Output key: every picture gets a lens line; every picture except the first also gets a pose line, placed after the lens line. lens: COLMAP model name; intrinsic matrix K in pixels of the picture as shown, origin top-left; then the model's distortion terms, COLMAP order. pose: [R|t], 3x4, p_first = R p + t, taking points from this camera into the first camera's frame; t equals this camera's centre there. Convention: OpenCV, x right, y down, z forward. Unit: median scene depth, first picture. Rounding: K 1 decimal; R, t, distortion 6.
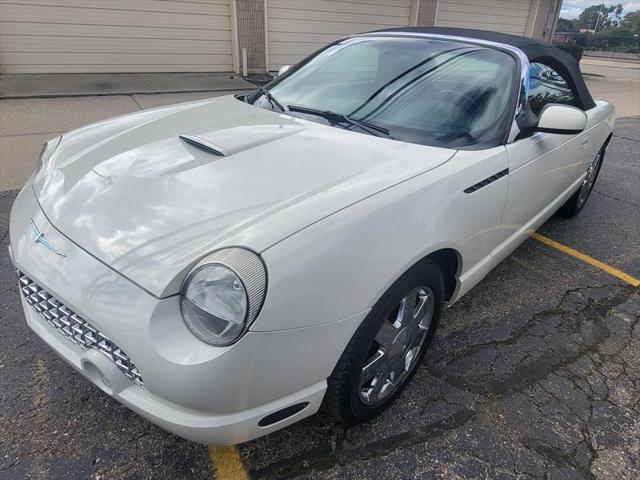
lens RADIAL K [[404.8, 0, 327.4], [0, 404.8, 237.5], [0, 0, 1]] dist [0.007072, -0.006107]
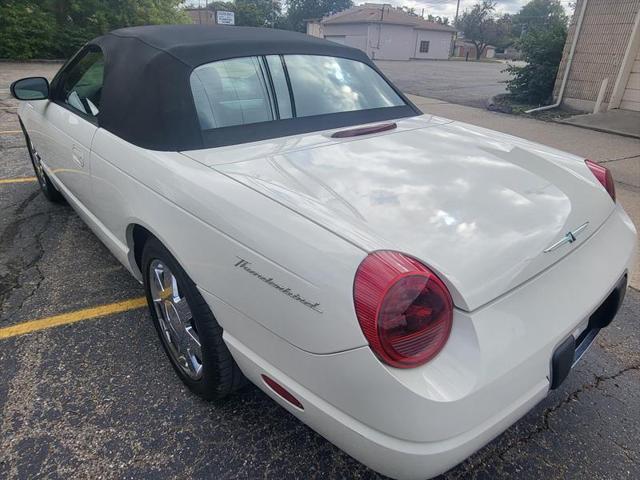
lens RADIAL K [[404.8, 0, 327.4], [0, 404.8, 237.5], [0, 0, 1]] dist [0.007072, -0.006107]
pose [[-0.096021, 0.387833, -0.916714, 2.145631], [-0.487520, 0.784618, 0.383012, -1.011995], [0.867816, 0.483694, 0.113737, 2.221713]]
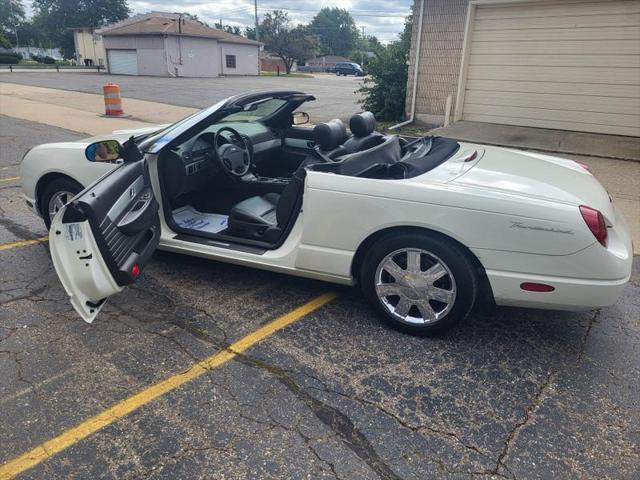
lens RADIAL K [[488.2, 0, 320.0], [0, 488.2, 240.0], [0, 0, 1]] dist [0.048274, -0.041315]
pose [[0.315269, 0.290919, -0.903311, 2.838135], [-0.441832, 0.887395, 0.131587, -0.542927], [0.839875, 0.357626, 0.408305, 1.013634]]
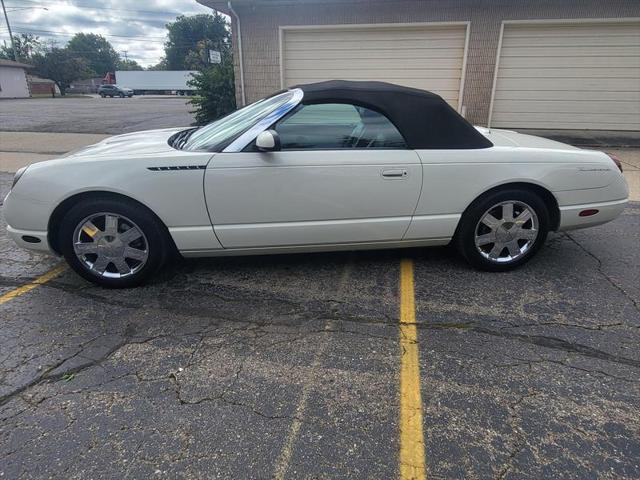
lens RADIAL K [[407.1, 0, 325.0], [0, 407.1, 234.6], [0, 0, 1]] dist [0.000934, -0.002194]
pose [[0.742579, 0.192732, -0.641429, 1.951300], [-0.280496, 0.959160, -0.036528, 0.009542], [0.608193, 0.207043, 0.766312, 0.152372]]
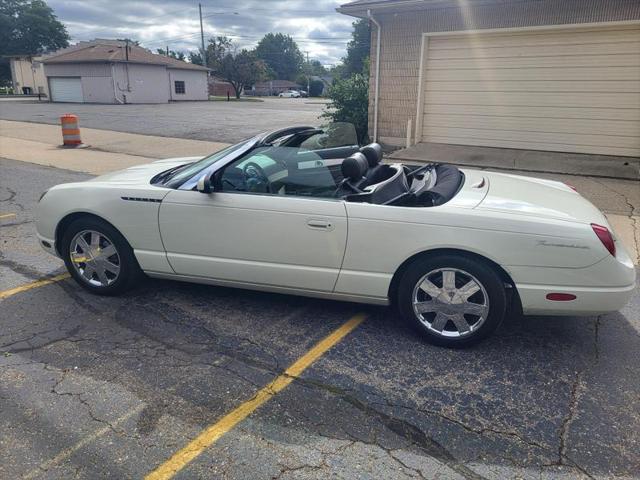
lens RADIAL K [[489.8, 0, 326.3], [0, 489.8, 228.9], [0, 0, 1]] dist [0.048183, -0.043323]
pose [[0.426228, 0.215937, -0.878465, 2.842559], [-0.404948, 0.913906, 0.028170, -0.434184], [0.808917, 0.343726, 0.476975, 0.641847]]
